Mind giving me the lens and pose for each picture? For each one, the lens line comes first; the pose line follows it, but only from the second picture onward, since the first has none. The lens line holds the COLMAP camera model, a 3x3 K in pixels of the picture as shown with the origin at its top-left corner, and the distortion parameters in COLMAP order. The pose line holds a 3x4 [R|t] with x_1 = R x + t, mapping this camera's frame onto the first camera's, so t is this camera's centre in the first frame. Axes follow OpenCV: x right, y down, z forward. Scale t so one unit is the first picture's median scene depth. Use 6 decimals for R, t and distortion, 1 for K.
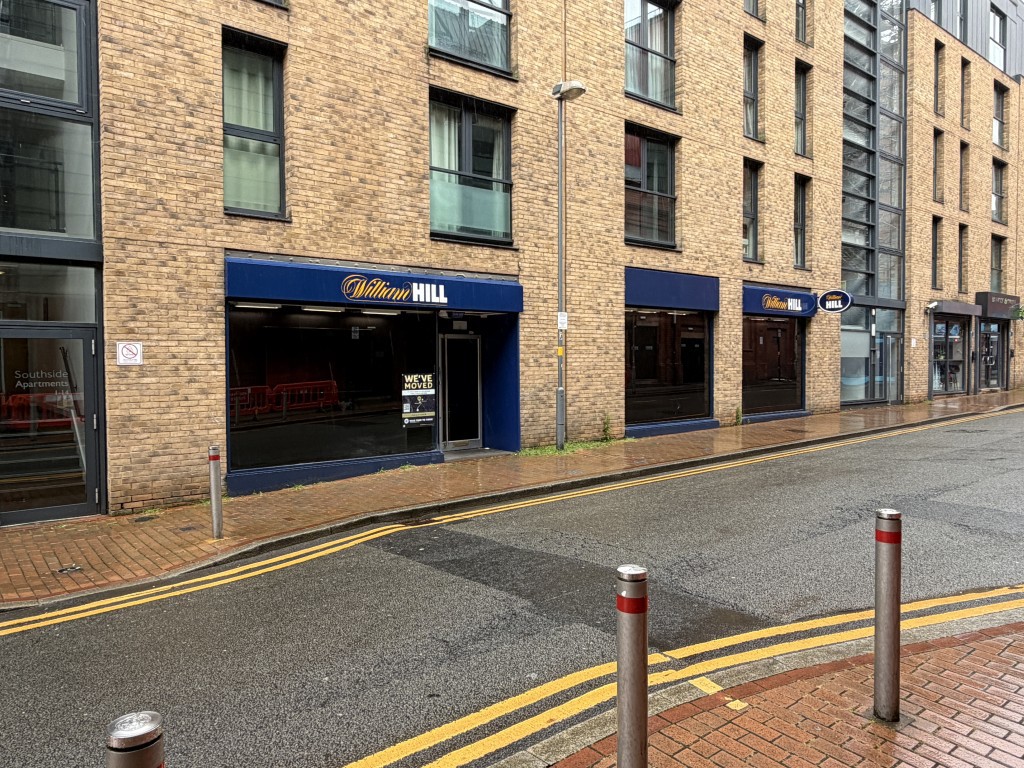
lens RADIAL K [[660.6, 0, 512.0], [0, 660.6, 384.0], [0, 0, 1]] dist [0.005766, 0.002031]
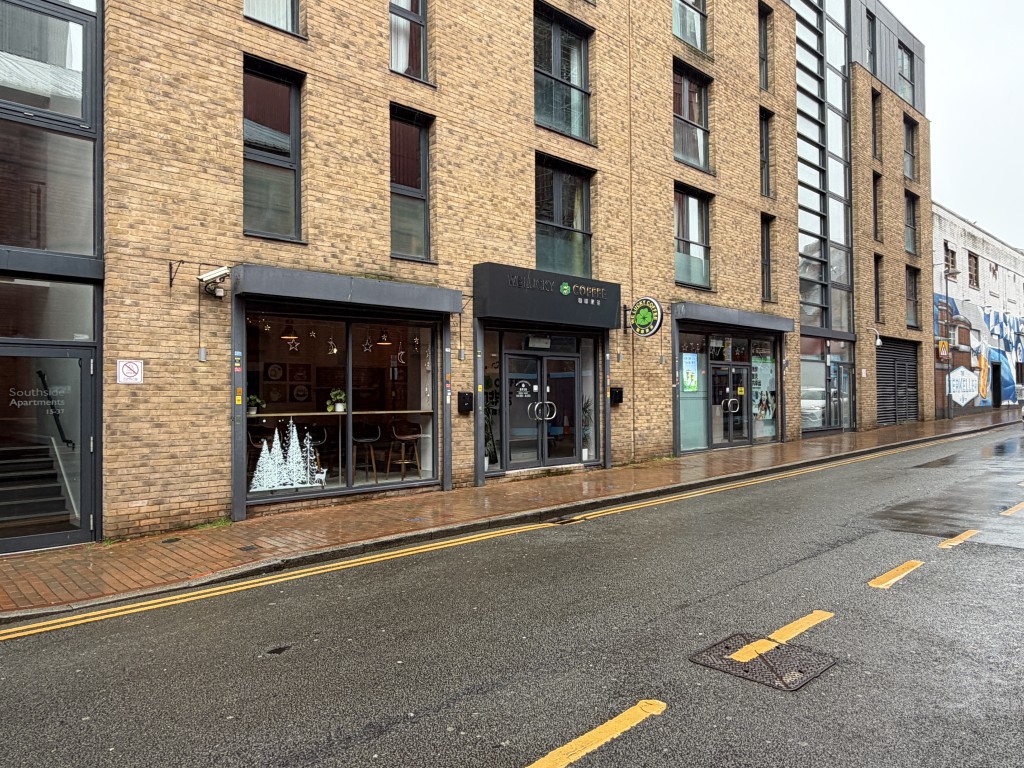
lens RADIAL K [[702.0, 0, 512.0], [0, 702.0, 384.0], [0, 0, 1]] dist [-0.002708, 0.001011]
pose [[0.993873, 0.013940, 0.109642, -0.085301], [-0.010058, 0.999306, -0.035878, 0.001763], [-0.110065, 0.034555, 0.993323, -0.062426]]
